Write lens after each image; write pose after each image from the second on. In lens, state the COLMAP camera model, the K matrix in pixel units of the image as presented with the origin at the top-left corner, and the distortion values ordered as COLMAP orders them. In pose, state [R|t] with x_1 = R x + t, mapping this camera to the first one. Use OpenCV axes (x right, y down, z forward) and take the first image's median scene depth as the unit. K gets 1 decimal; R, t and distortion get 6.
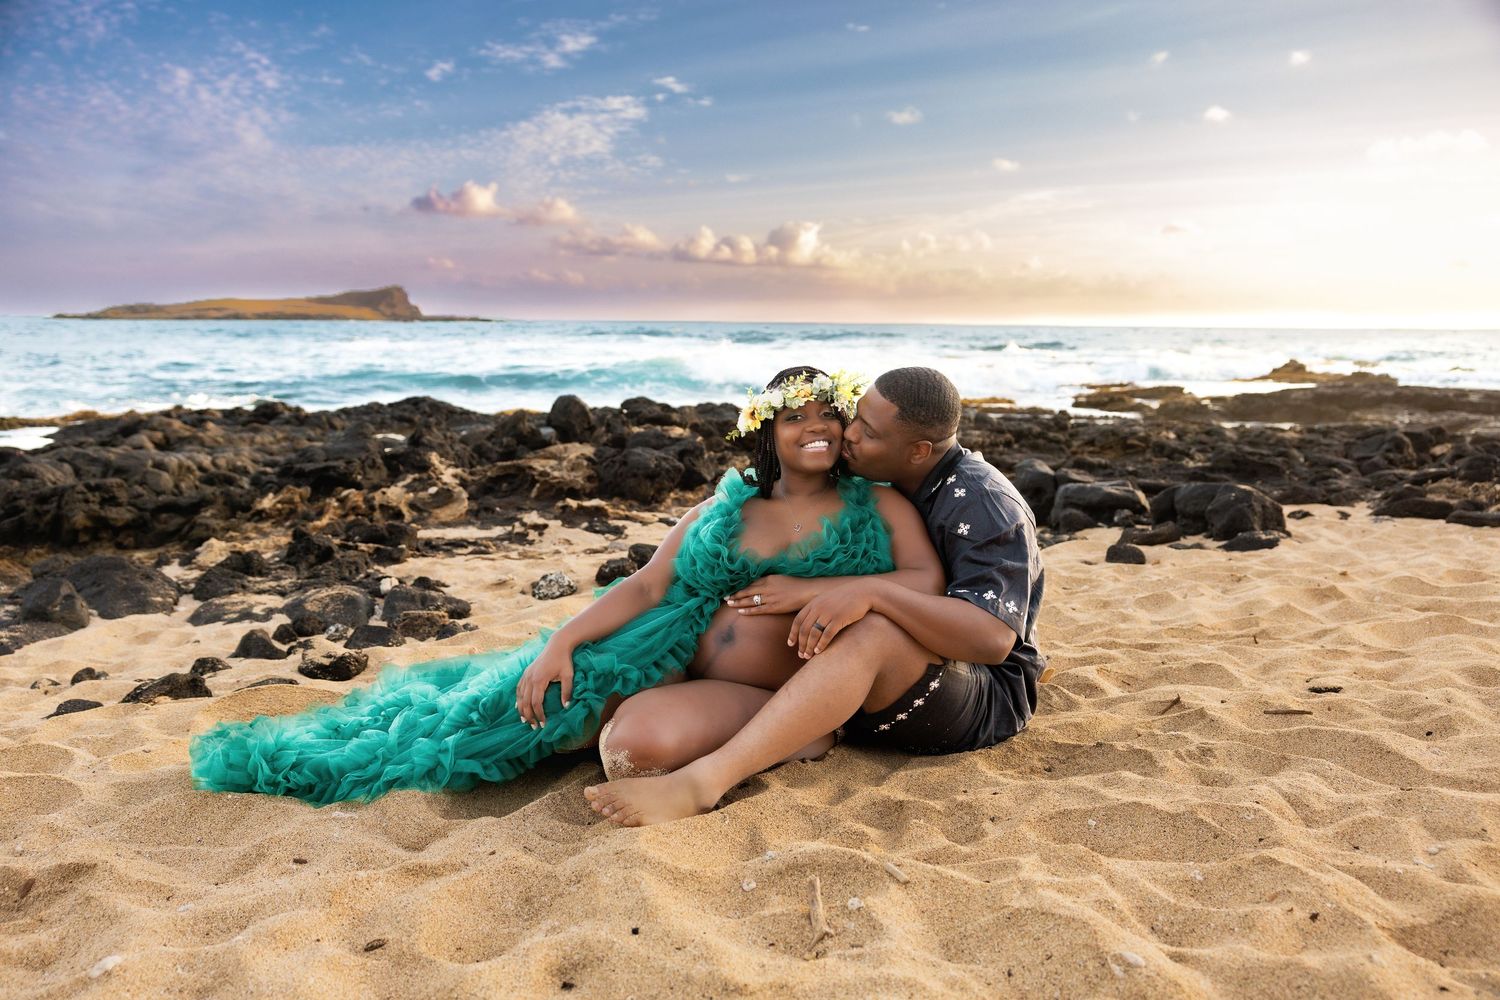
lens RADIAL K [[1256.2, 0, 747.6], [0, 1256.2, 492.9], [0, 0, 1]] dist [-0.029223, 0.033697]
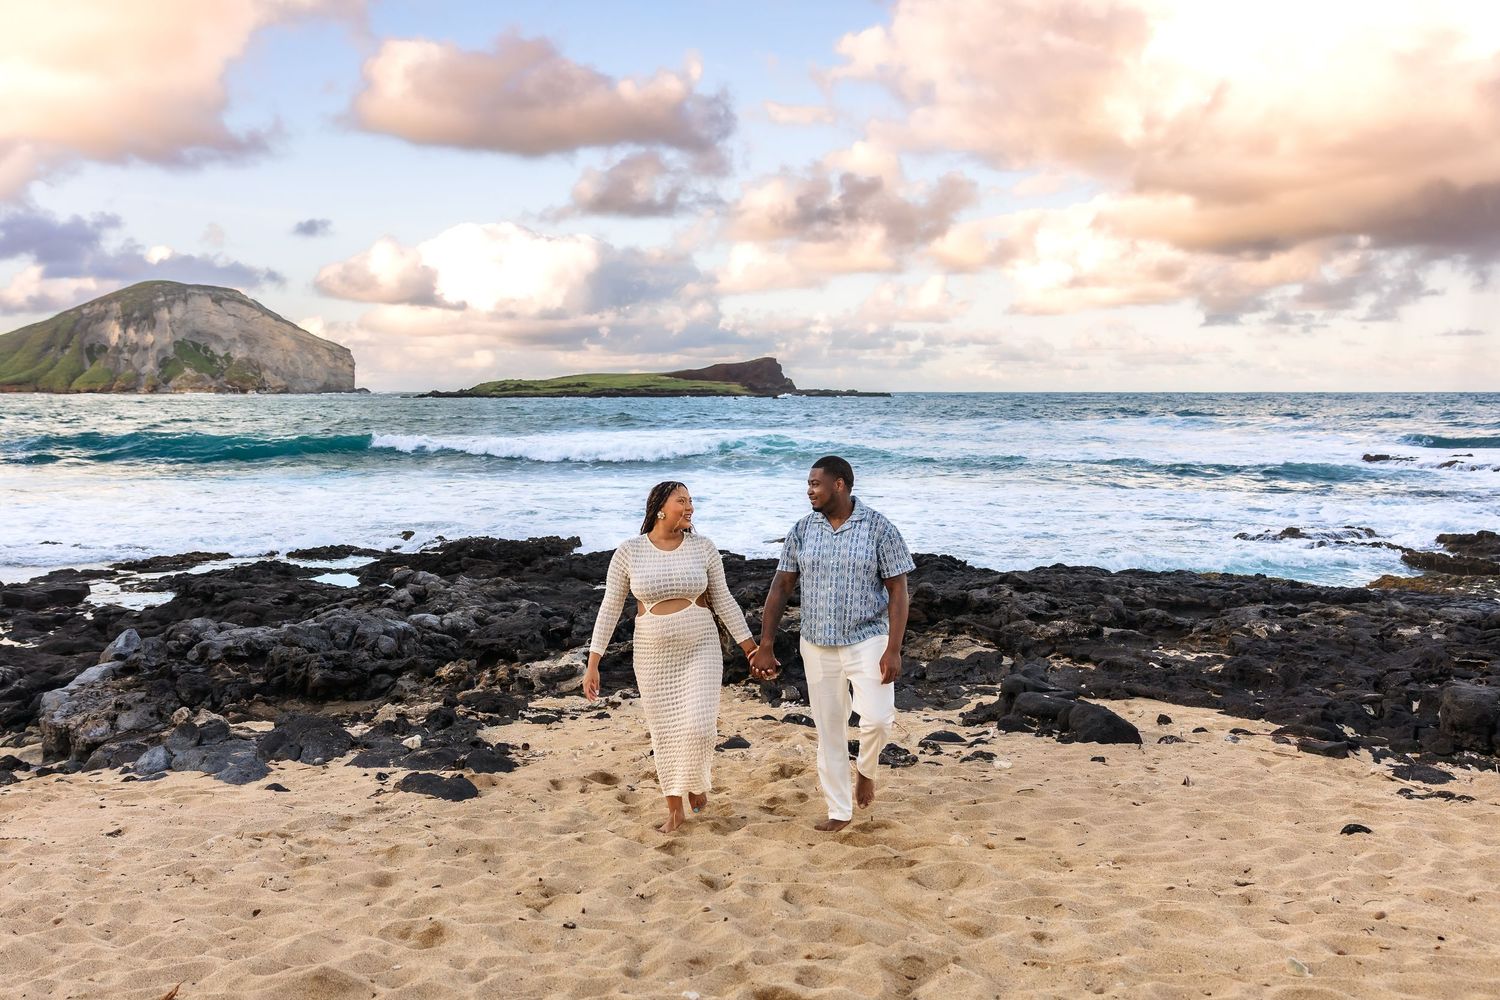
lens RADIAL K [[1443.9, 0, 707.6], [0, 1443.9, 445.4], [0, 0, 1]] dist [-0.021230, 0.000000]
pose [[0.951282, 0.004800, -0.308285, 0.409556], [-0.035626, 0.994893, -0.094439, -0.107815], [0.306257, 0.100821, 0.946595, -0.472870]]
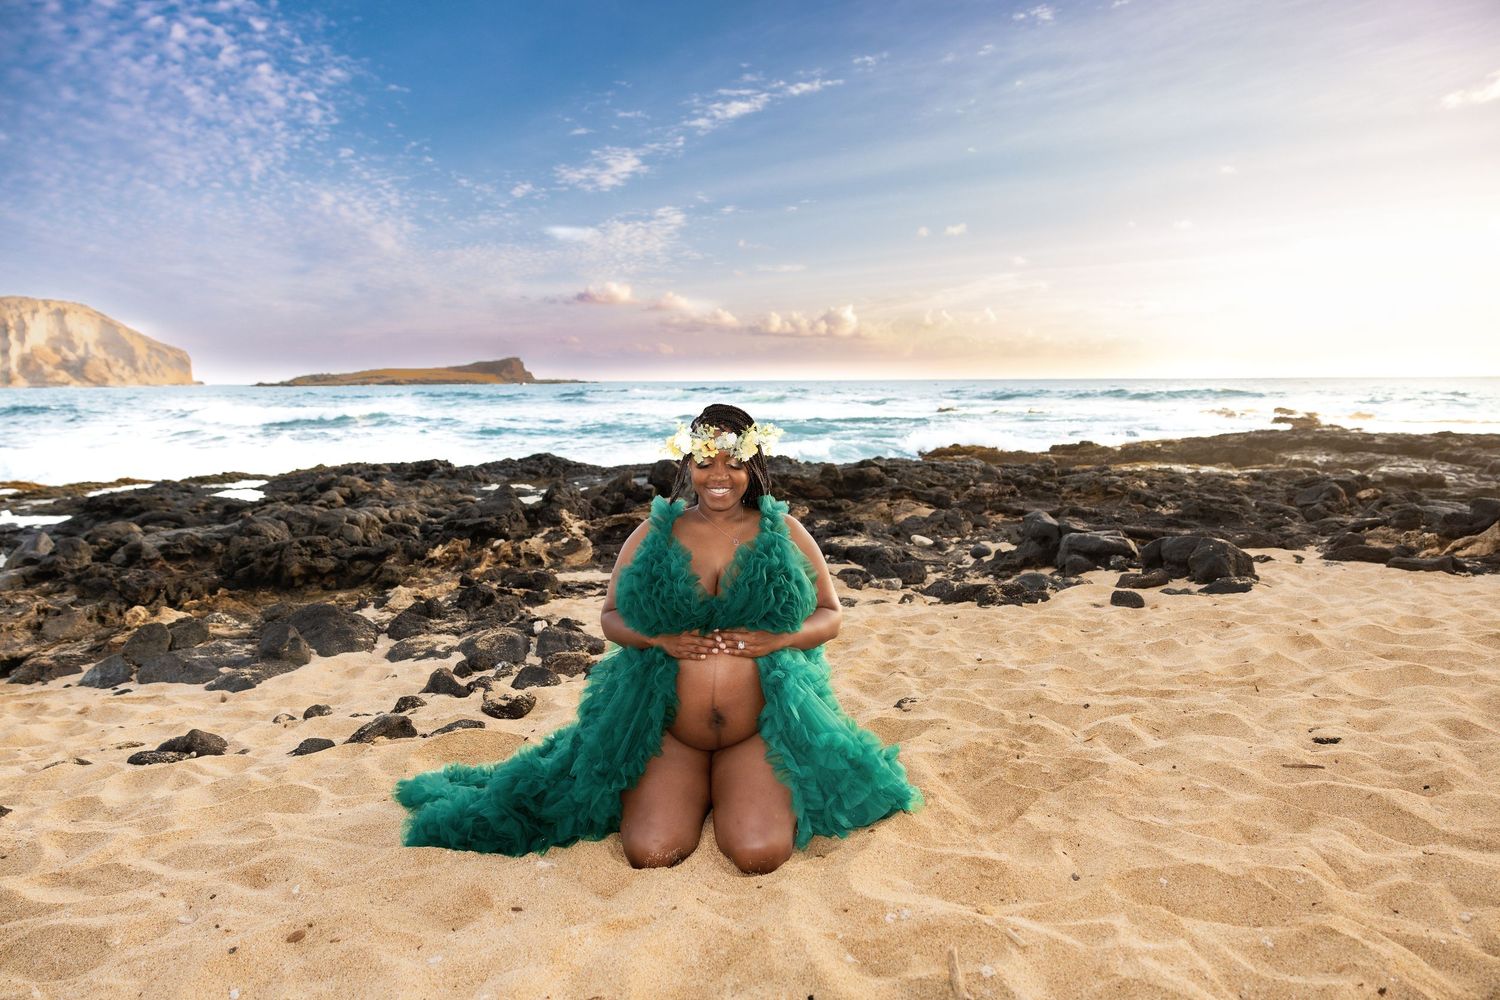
lens RADIAL K [[982.9, 0, 745.4], [0, 982.9, 504.3], [0, 0, 1]] dist [-0.025172, 0.022551]
pose [[0.999034, -0.009012, -0.043000, -0.027320], [0.008572, 0.999909, -0.010401, -0.030437], [0.043090, 0.010022, 0.999021, 0.010921]]
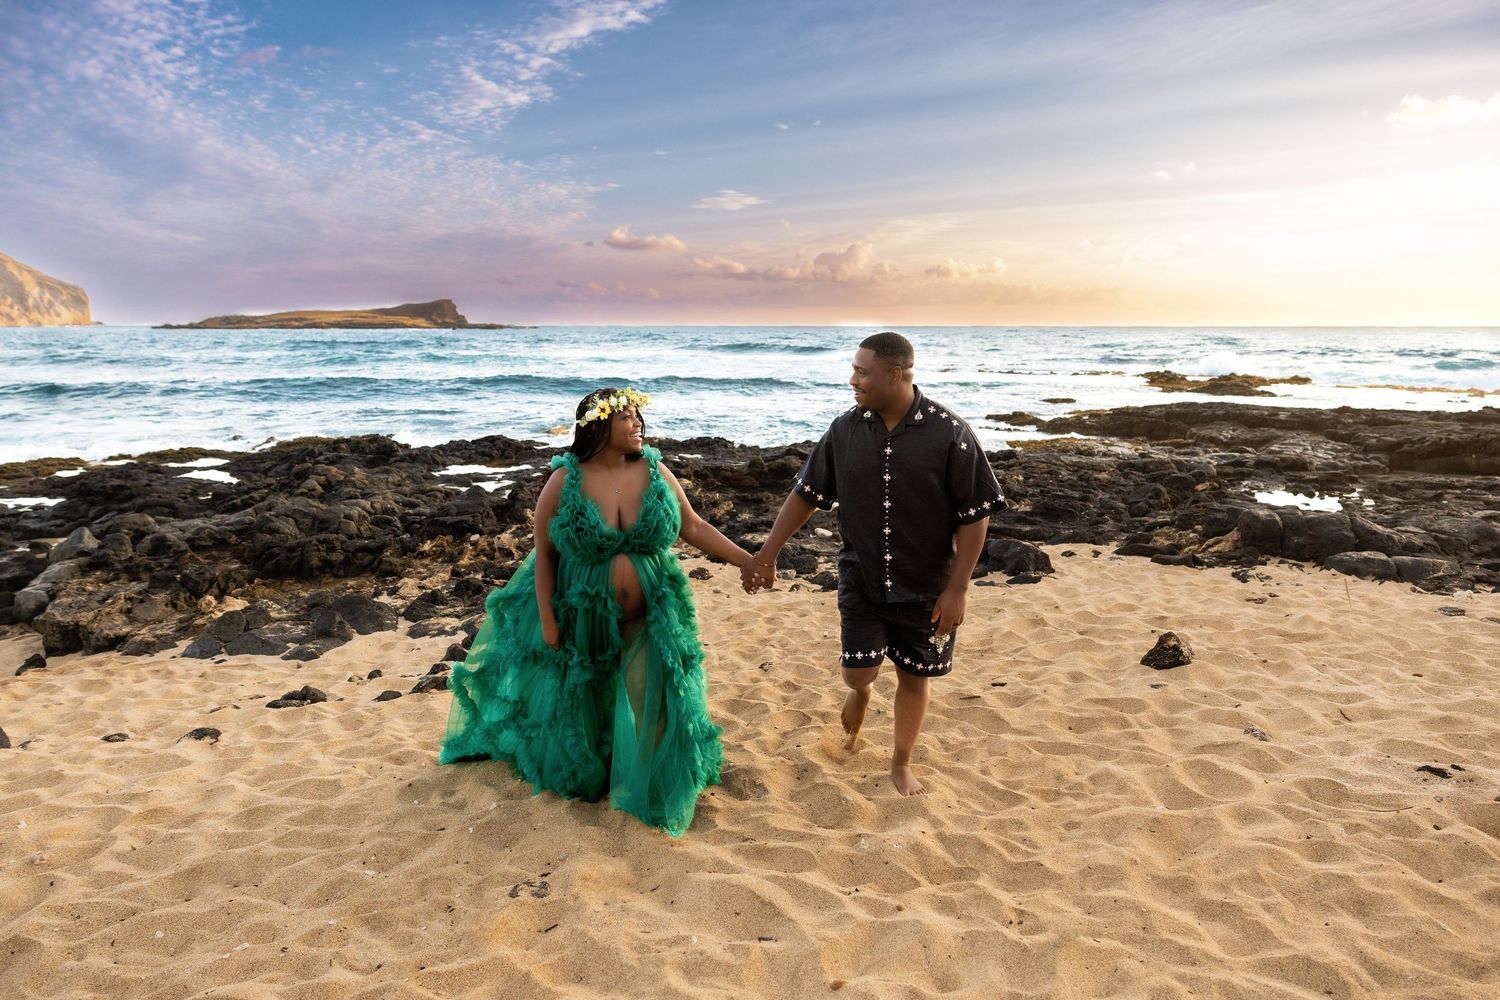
lens RADIAL K [[1032.8, 0, 756.8], [0, 1032.8, 496.5], [0, 0, 1]] dist [-0.028220, 0.012306]
pose [[0.999825, -0.006217, 0.017628, 0.011539], [0.005728, 0.999602, 0.027629, -0.096079], [-0.017793, -0.027523, 0.999463, -0.330668]]
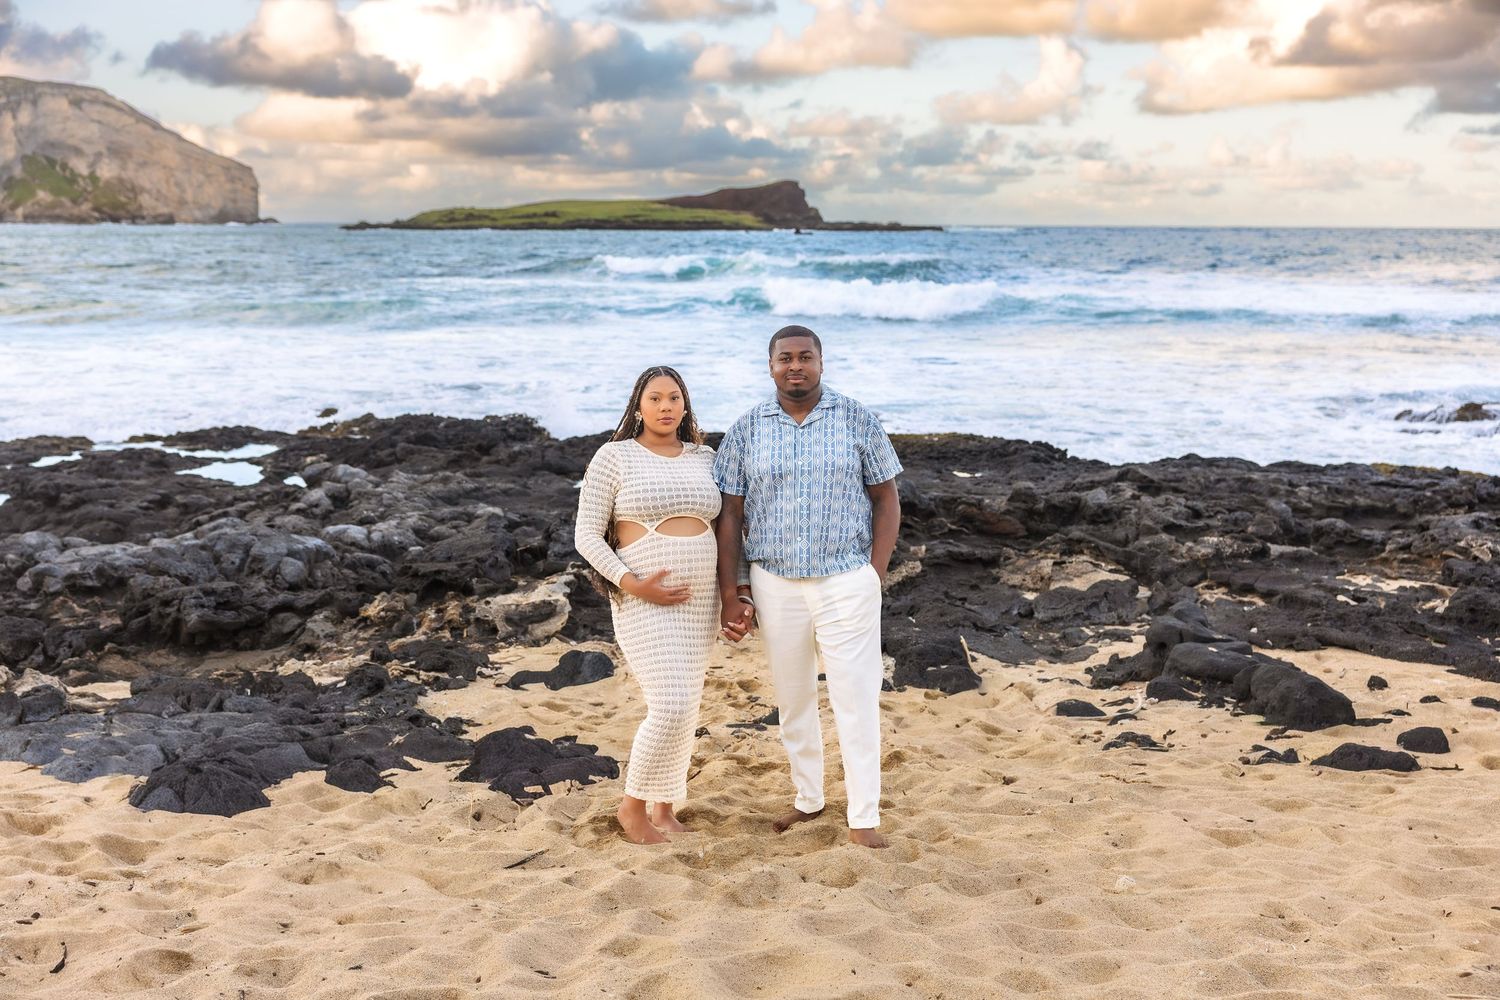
lens RADIAL K [[1812.4, 0, 762.8], [0, 1812.4, 494.9], [0, 0, 1]] dist [-0.001432, 0.000000]
pose [[0.959566, 0.038705, -0.278809, 0.336759], [-0.035826, 0.999239, 0.015419, -0.125984], [0.279194, -0.004807, 0.960223, -0.319256]]
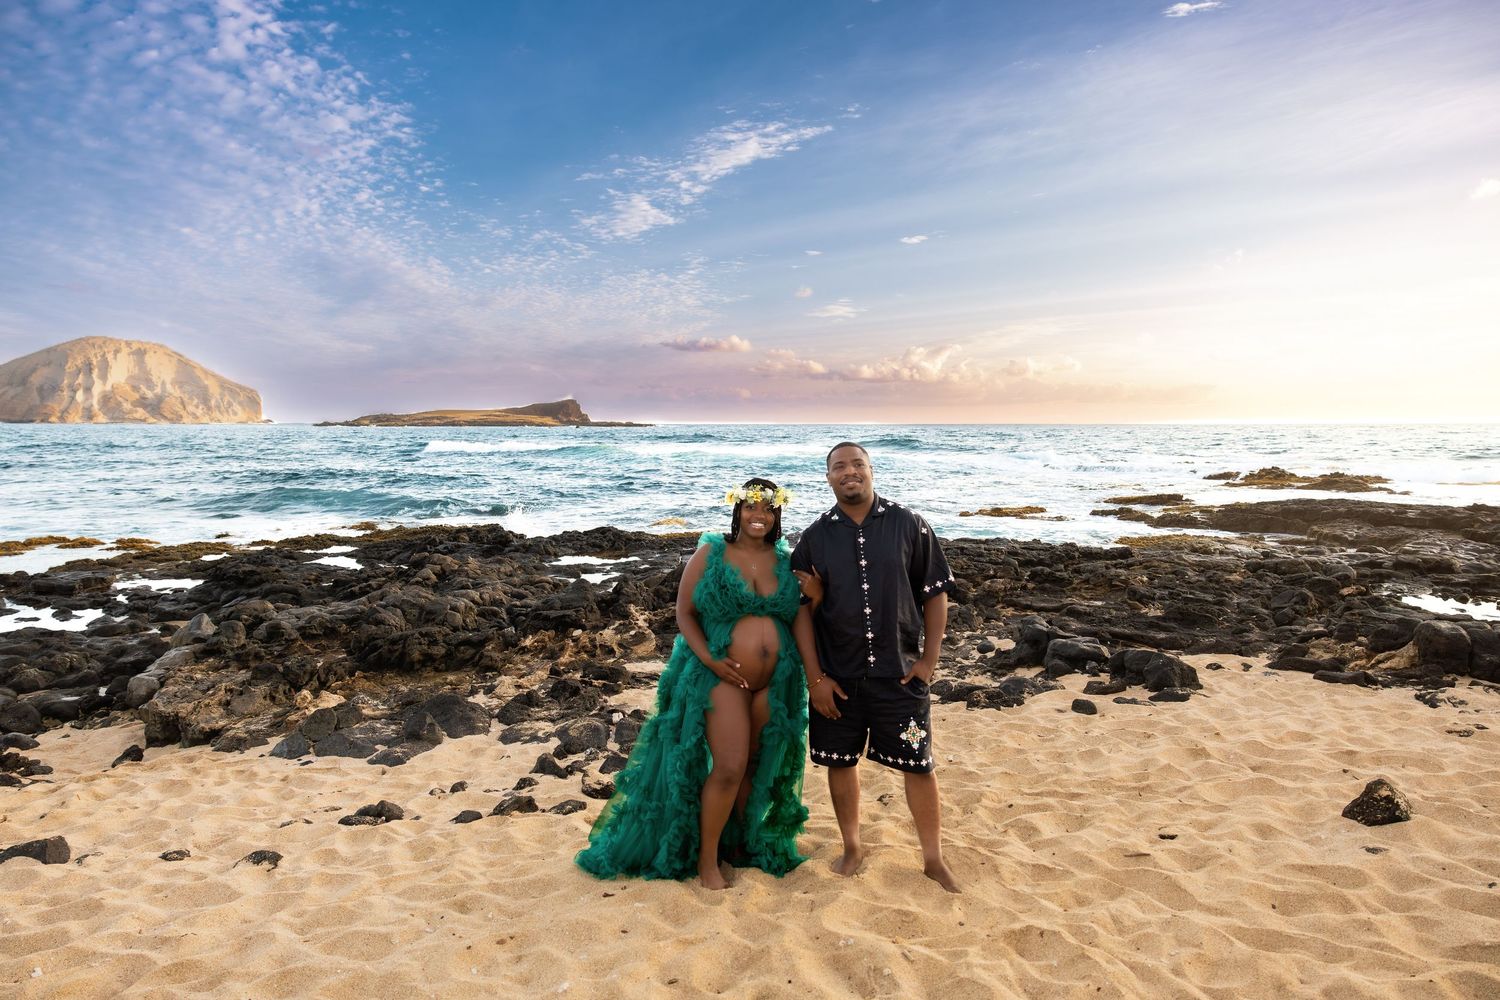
lens RADIAL K [[982.9, 0, 749.0], [0, 982.9, 491.4], [0, 0, 1]] dist [-0.025172, 0.022551]
pose [[0.995792, 0.002118, -0.091621, -0.000694], [-0.008348, 0.997674, -0.067660, -0.105512], [0.091264, 0.068140, 0.993493, -0.210215]]
